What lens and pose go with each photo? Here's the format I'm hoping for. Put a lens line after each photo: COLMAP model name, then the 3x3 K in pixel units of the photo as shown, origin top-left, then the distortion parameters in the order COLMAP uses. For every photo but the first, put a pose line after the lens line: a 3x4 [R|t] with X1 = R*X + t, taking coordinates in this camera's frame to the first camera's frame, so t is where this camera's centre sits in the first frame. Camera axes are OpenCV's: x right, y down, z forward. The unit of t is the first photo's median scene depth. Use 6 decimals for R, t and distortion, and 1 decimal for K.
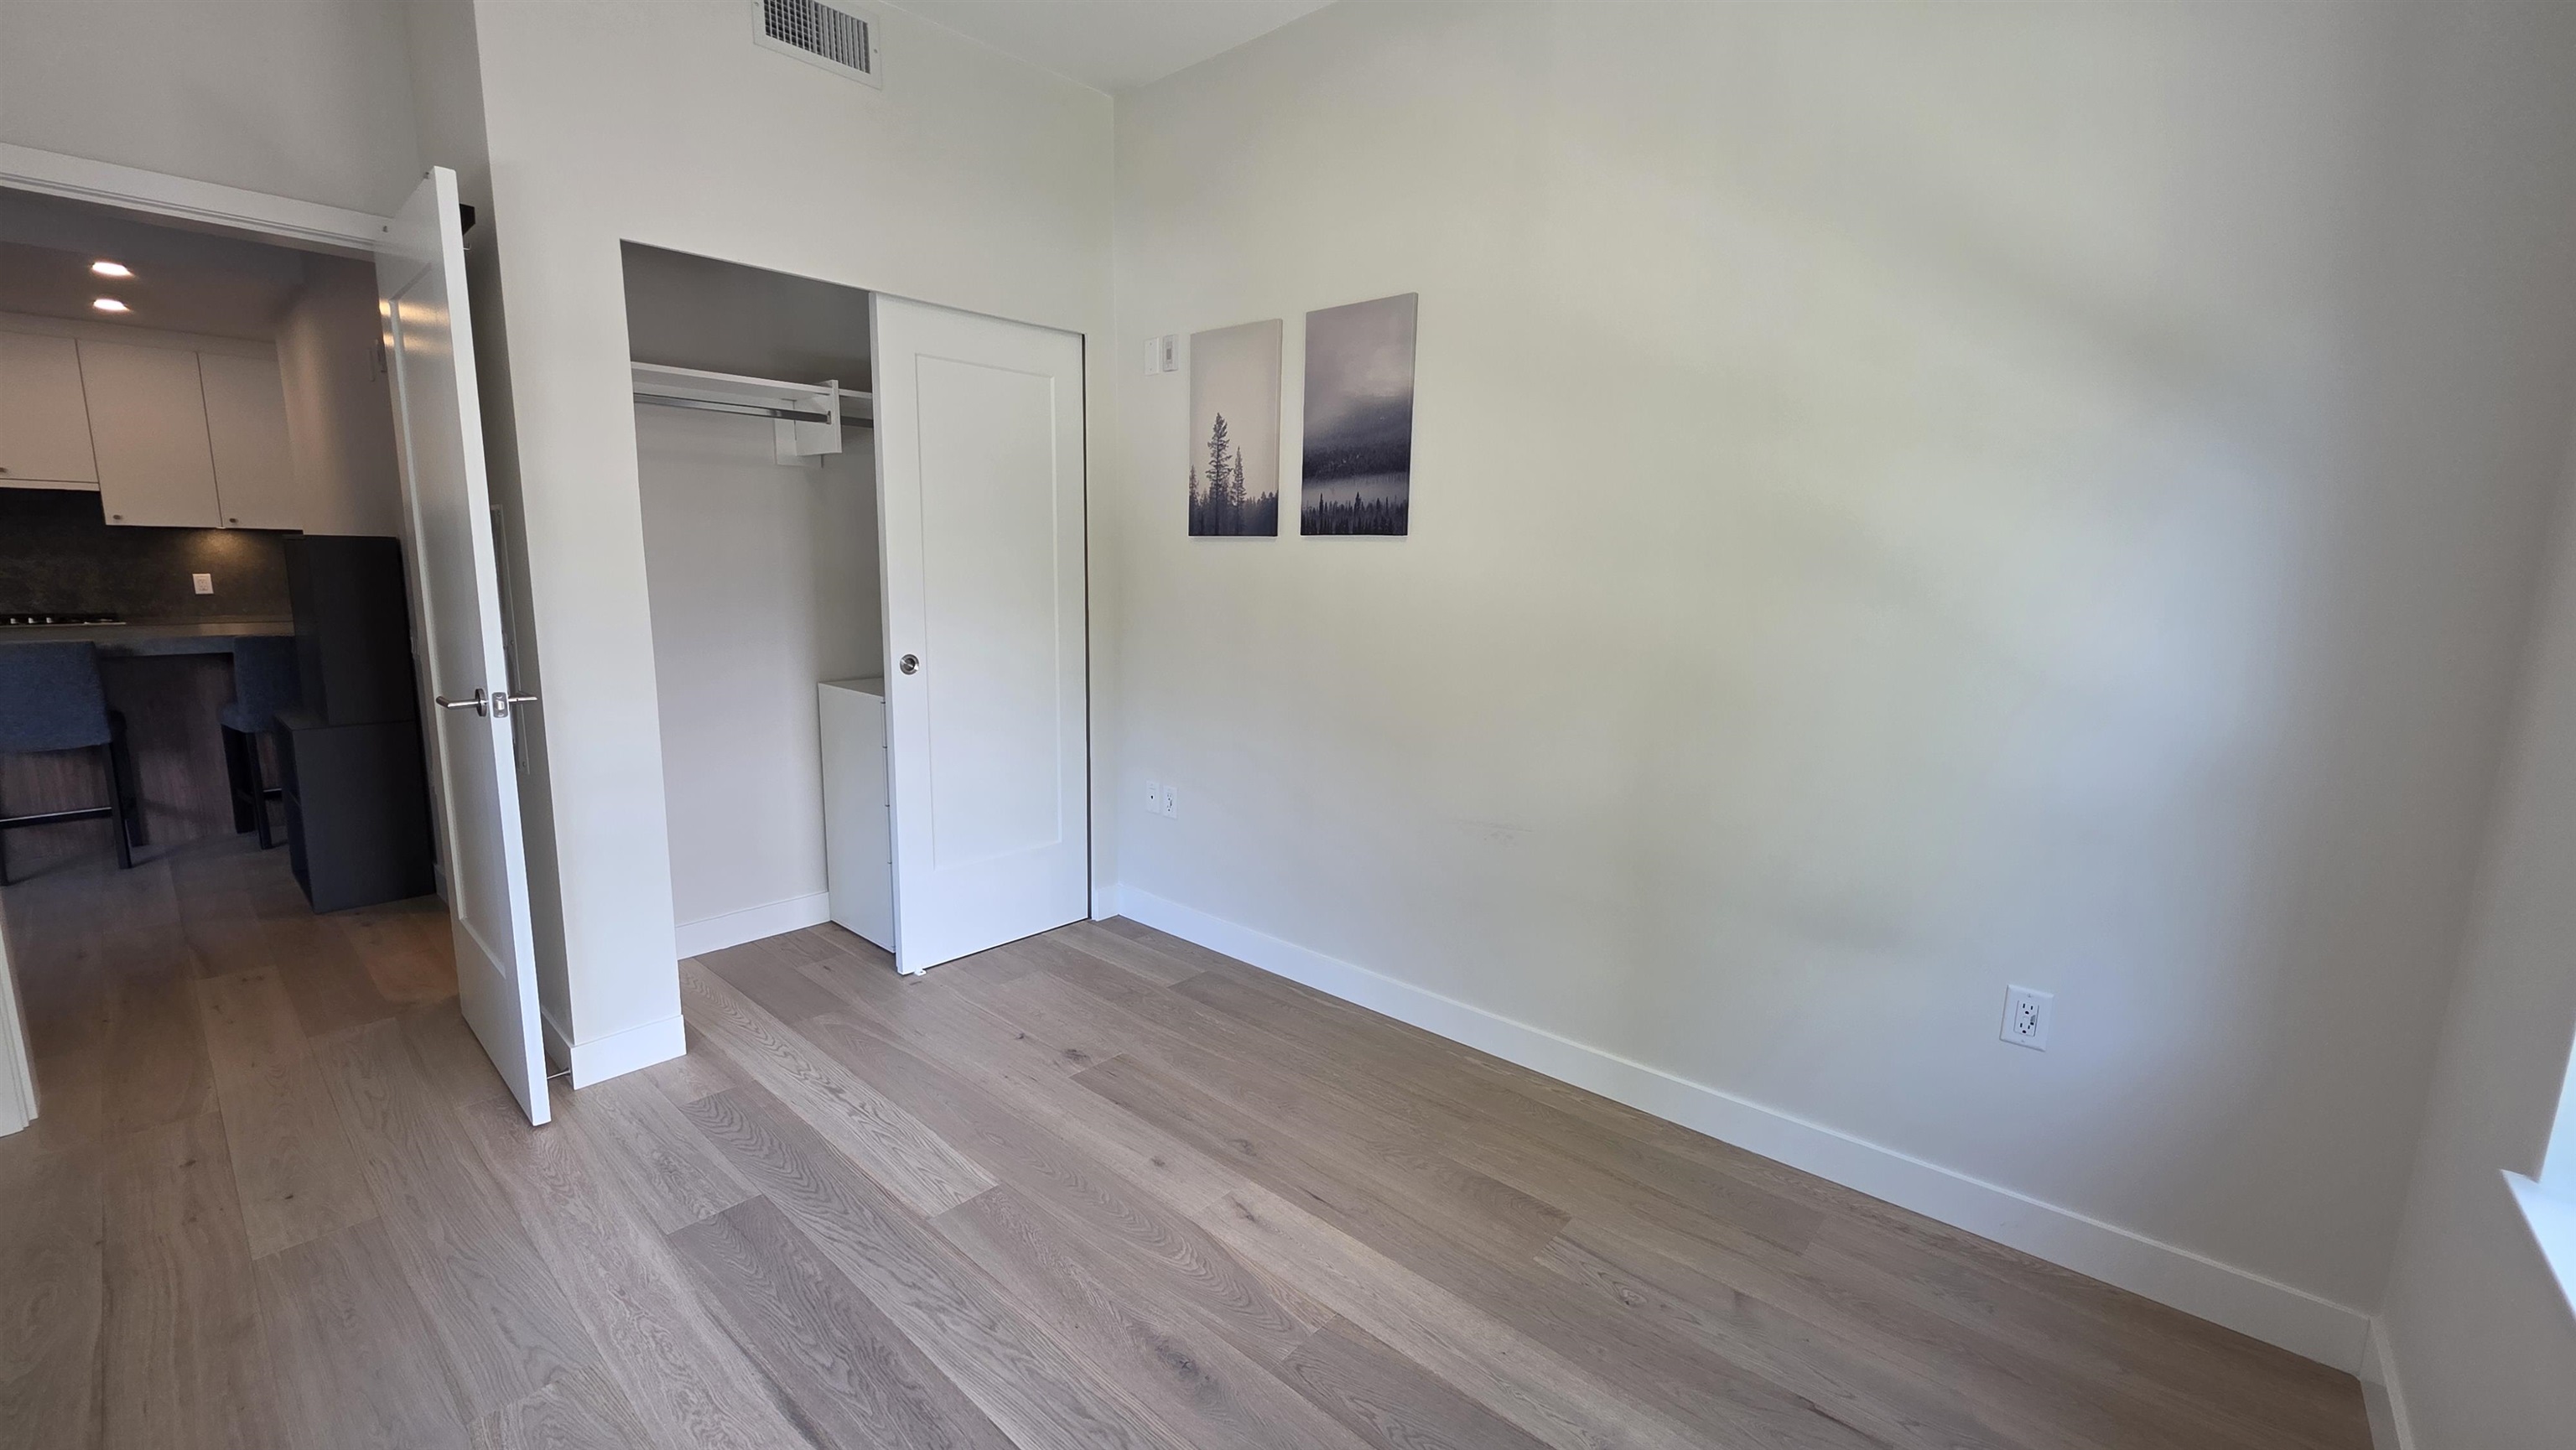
lens RADIAL K [[1033.3, 0, 1277.6], [0, 1033.3, 727.7], [0, 0, 1]] dist [0.001295, -0.000127]
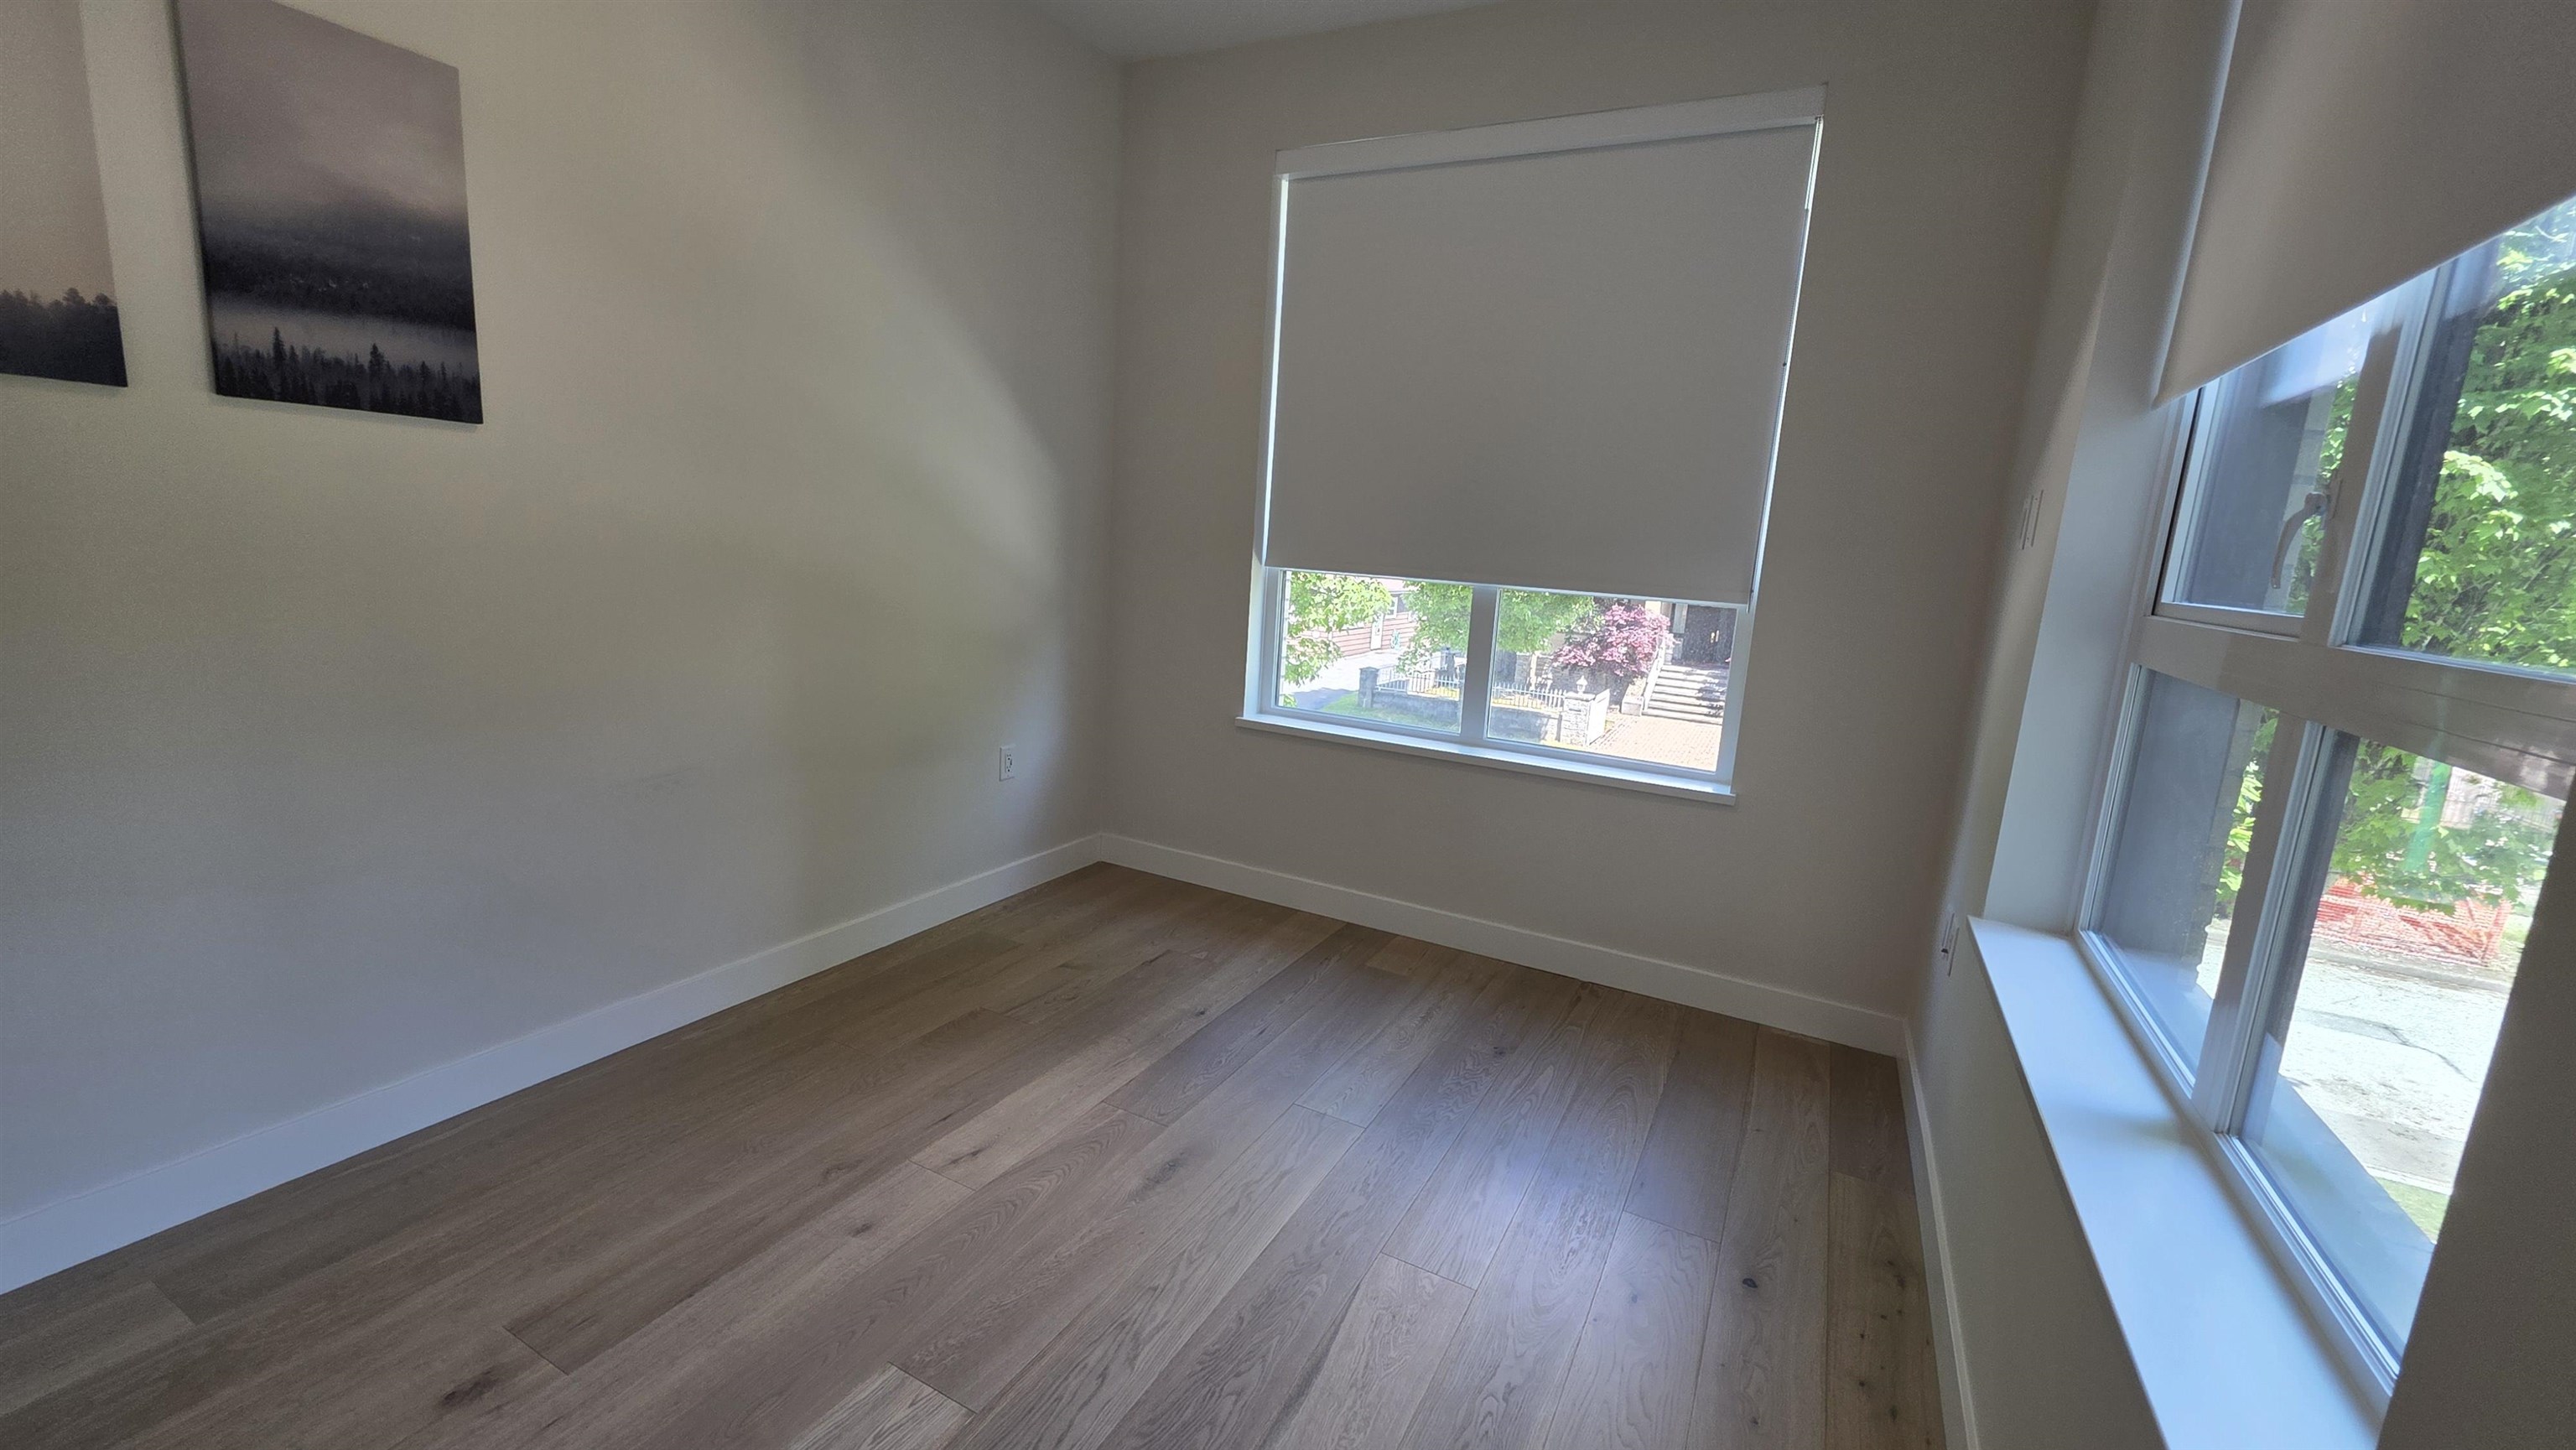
lens RADIAL K [[1035.4, 0, 1281.3], [0, 1035.4, 724.3], [0, 0, 1]] dist [0.001083, 0.000125]
pose [[-0.236572, -0.206287, 0.949463, -0.704396], [0.092097, 0.968041, 0.233271, -0.099306], [-0.967239, 0.142628, -0.210013, 0.631508]]
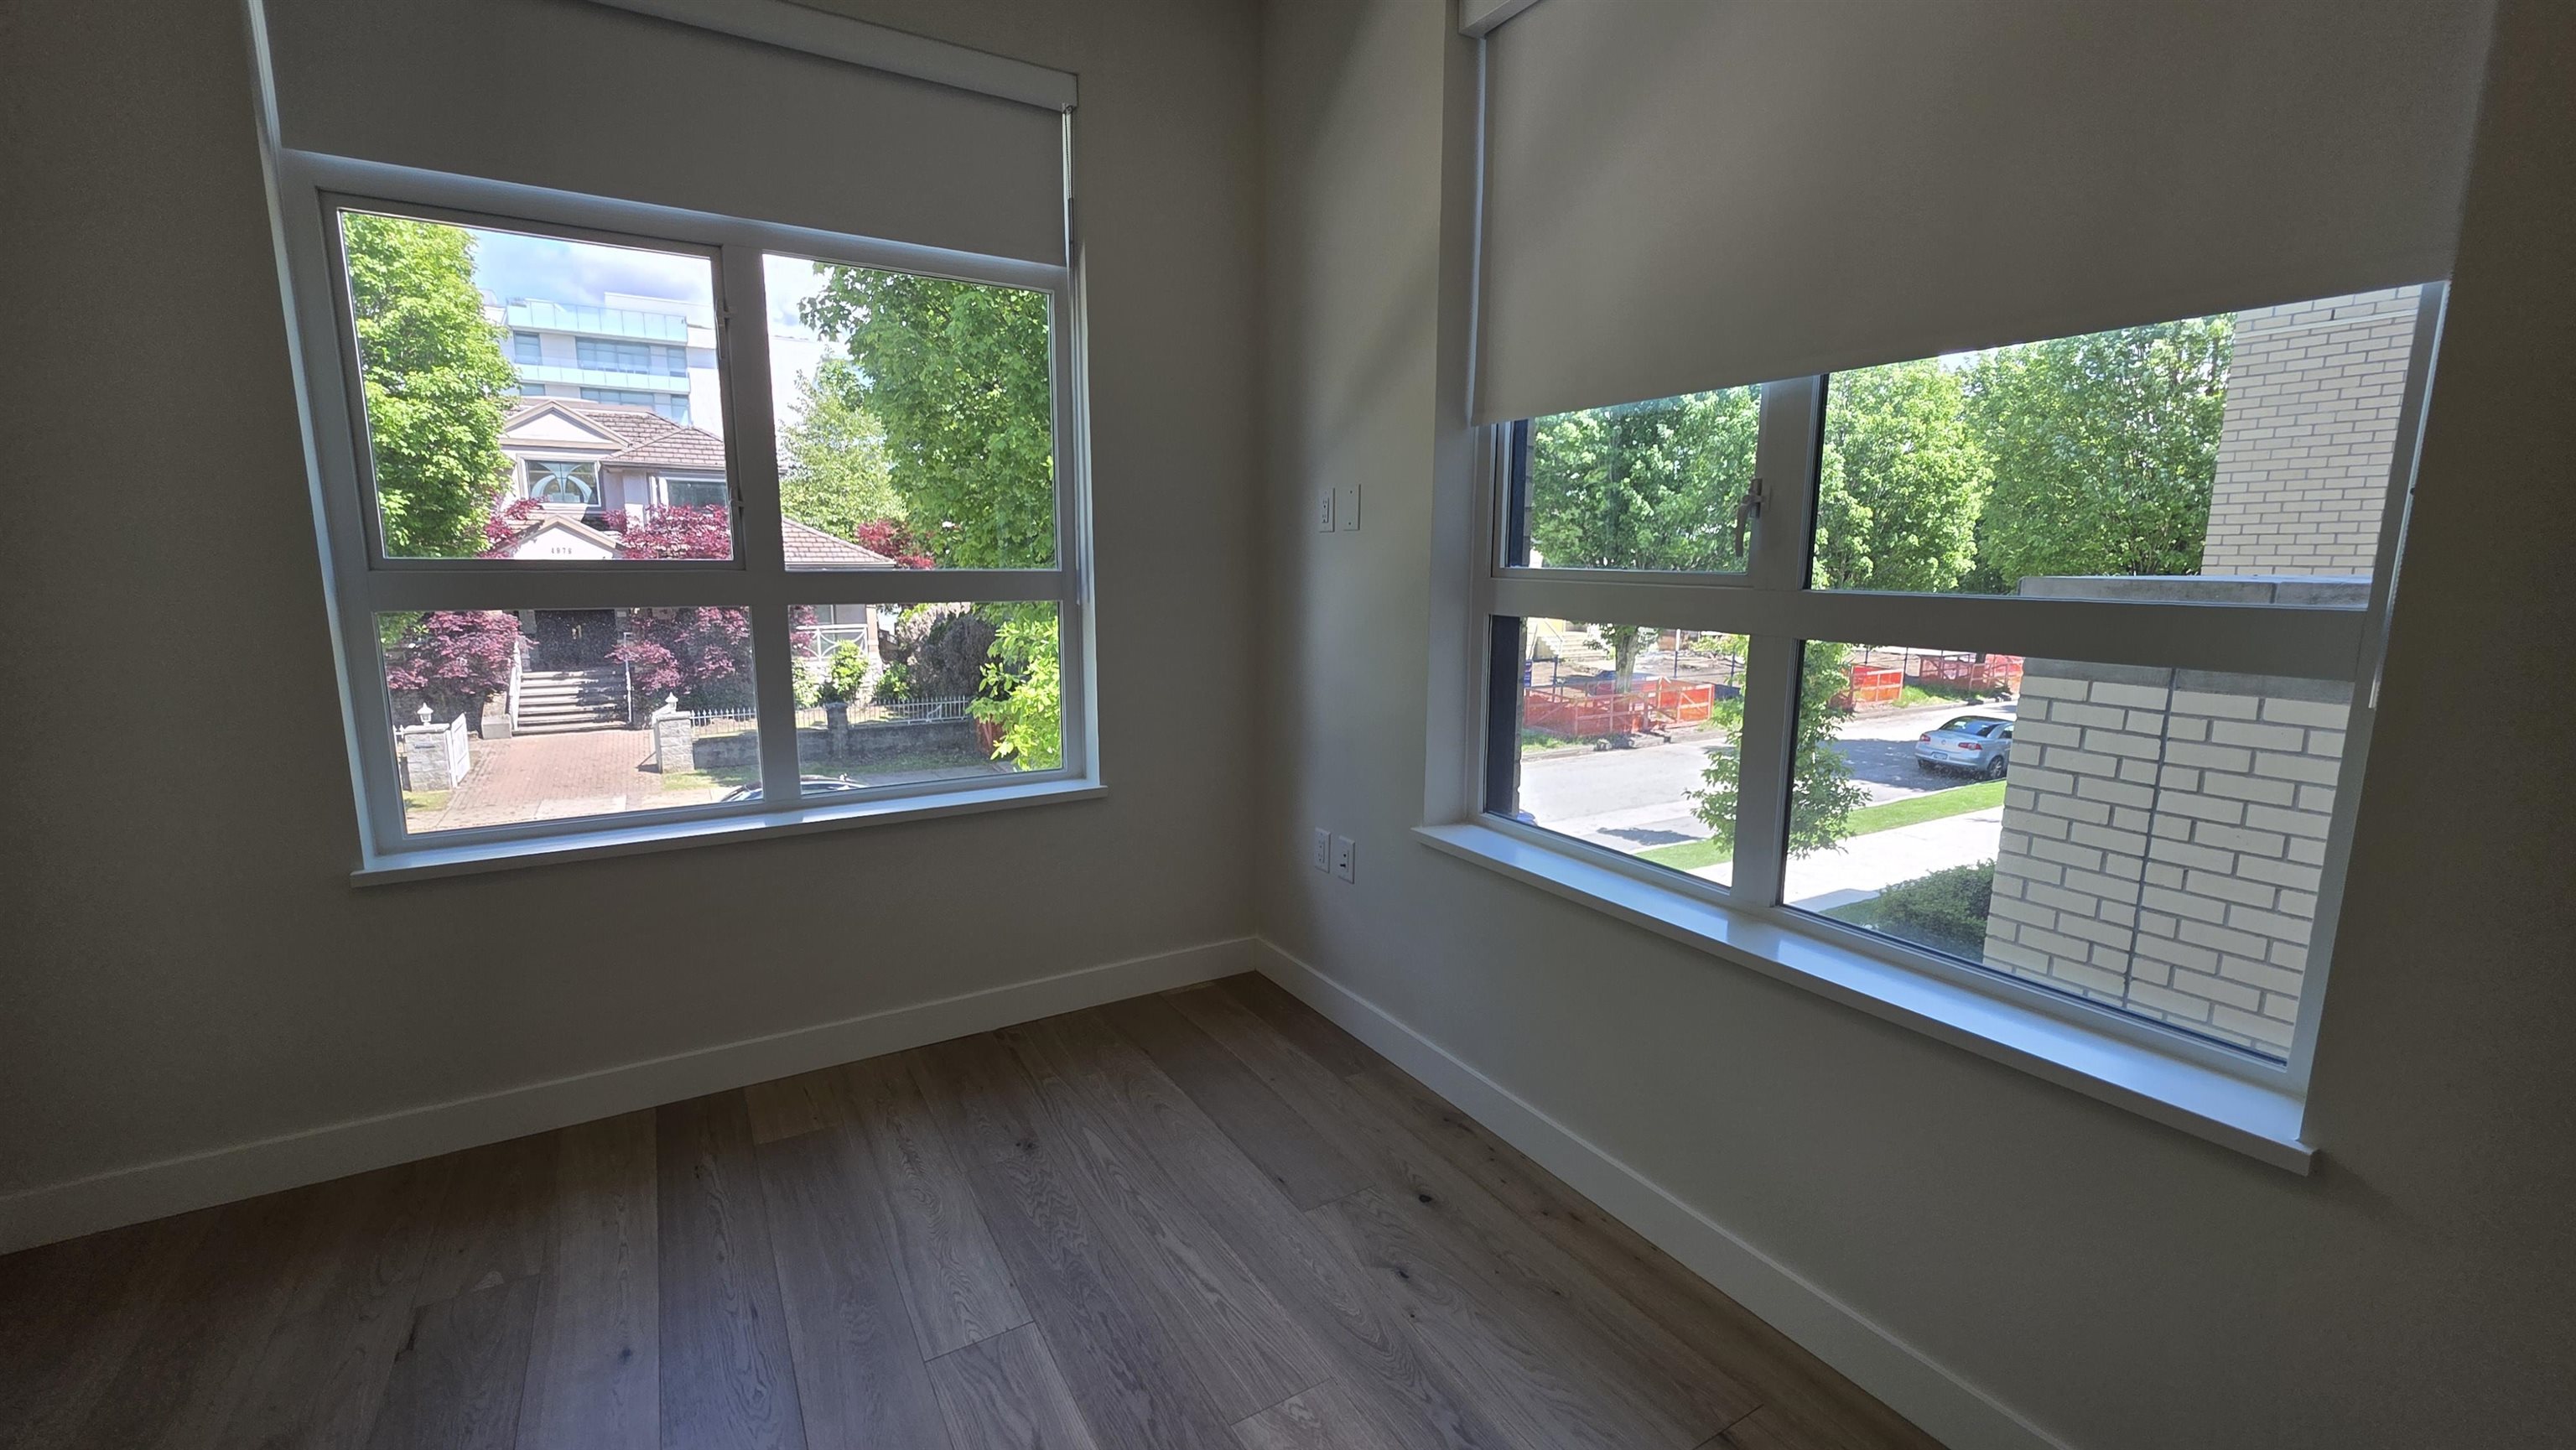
lens RADIAL K [[1035.4, 0, 1281.3], [0, 1035.4, 724.3], [0, 0, 1]] dist [0.001083, 0.000125]
pose [[-0.954467, -0.072070, 0.289481, -0.317976], [0.025095, 0.947541, 0.318646, -0.132412], [-0.297260, 0.311402, -0.902588, 0.845631]]
